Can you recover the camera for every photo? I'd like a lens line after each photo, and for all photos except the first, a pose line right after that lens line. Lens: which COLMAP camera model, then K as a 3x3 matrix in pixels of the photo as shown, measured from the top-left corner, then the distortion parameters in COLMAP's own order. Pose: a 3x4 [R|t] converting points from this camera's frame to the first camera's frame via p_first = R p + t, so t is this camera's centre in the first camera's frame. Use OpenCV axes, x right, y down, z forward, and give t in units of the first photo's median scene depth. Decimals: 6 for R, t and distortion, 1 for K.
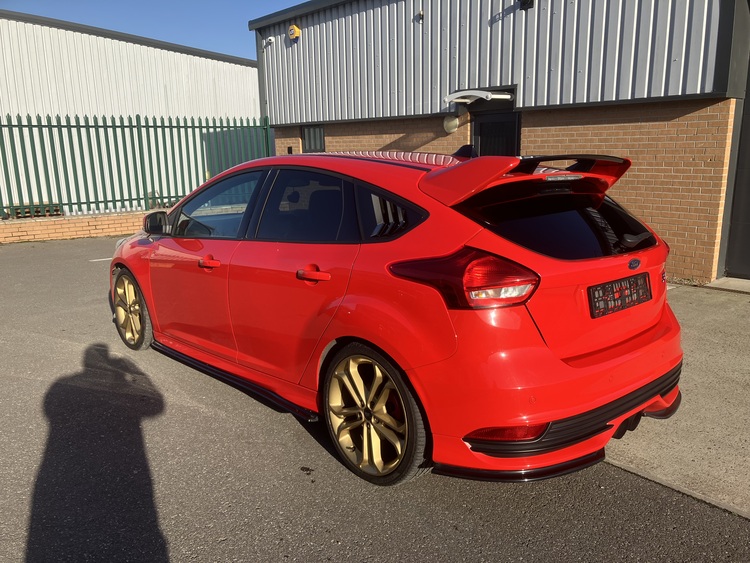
lens RADIAL K [[615.8, 0, 377.1], [0, 615.8, 283.2], [0, 0, 1]] dist [-0.013893, -0.037710]
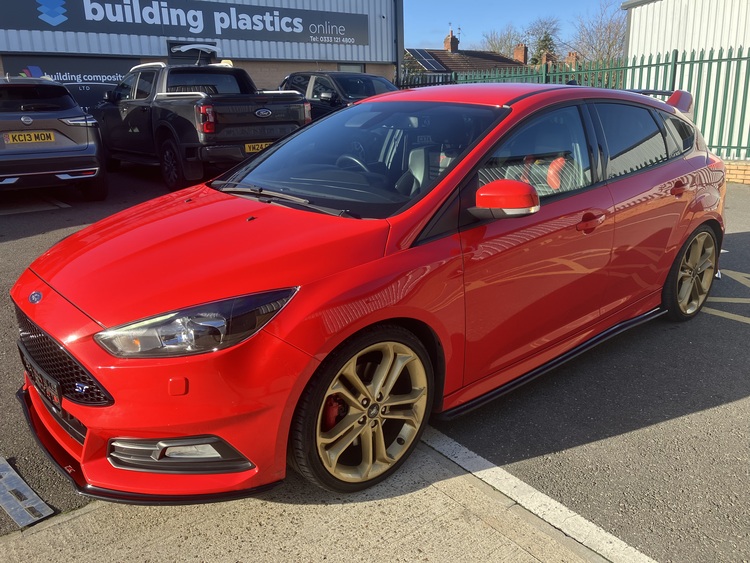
lens RADIAL K [[615.8, 0, 370.3], [0, 615.8, 278.2], [0, 0, 1]] dist [-0.013893, -0.037710]
pose [[-0.018664, 0.278998, -0.960110, 0.310597], [-0.169000, 0.945580, 0.278061, -0.074678], [0.985439, 0.167448, 0.029502, 0.333529]]
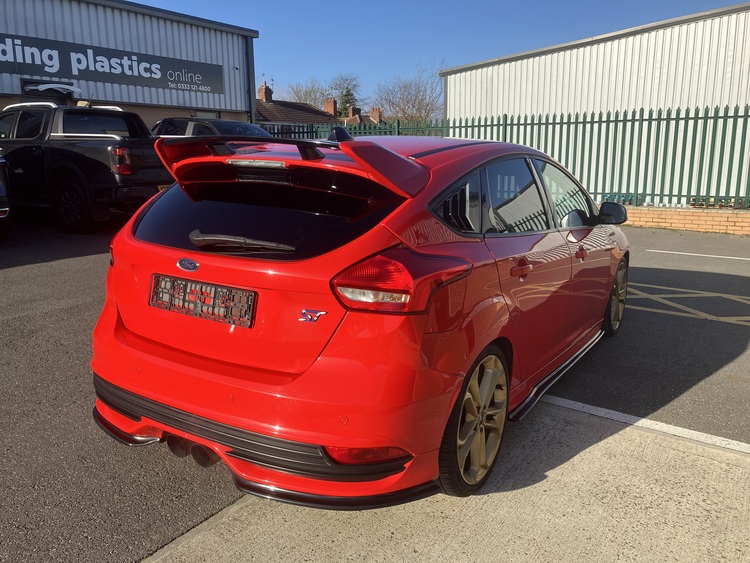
lens RADIAL K [[615.8, 0, 381.8], [0, 615.8, 284.4], [0, 0, 1]] dist [-0.013893, -0.037710]
pose [[0.329497, 0.211470, -0.920170, 0.348411], [-0.191754, 0.969271, 0.154091, -0.059250], [0.924479, 0.125674, 0.359922, 0.242890]]
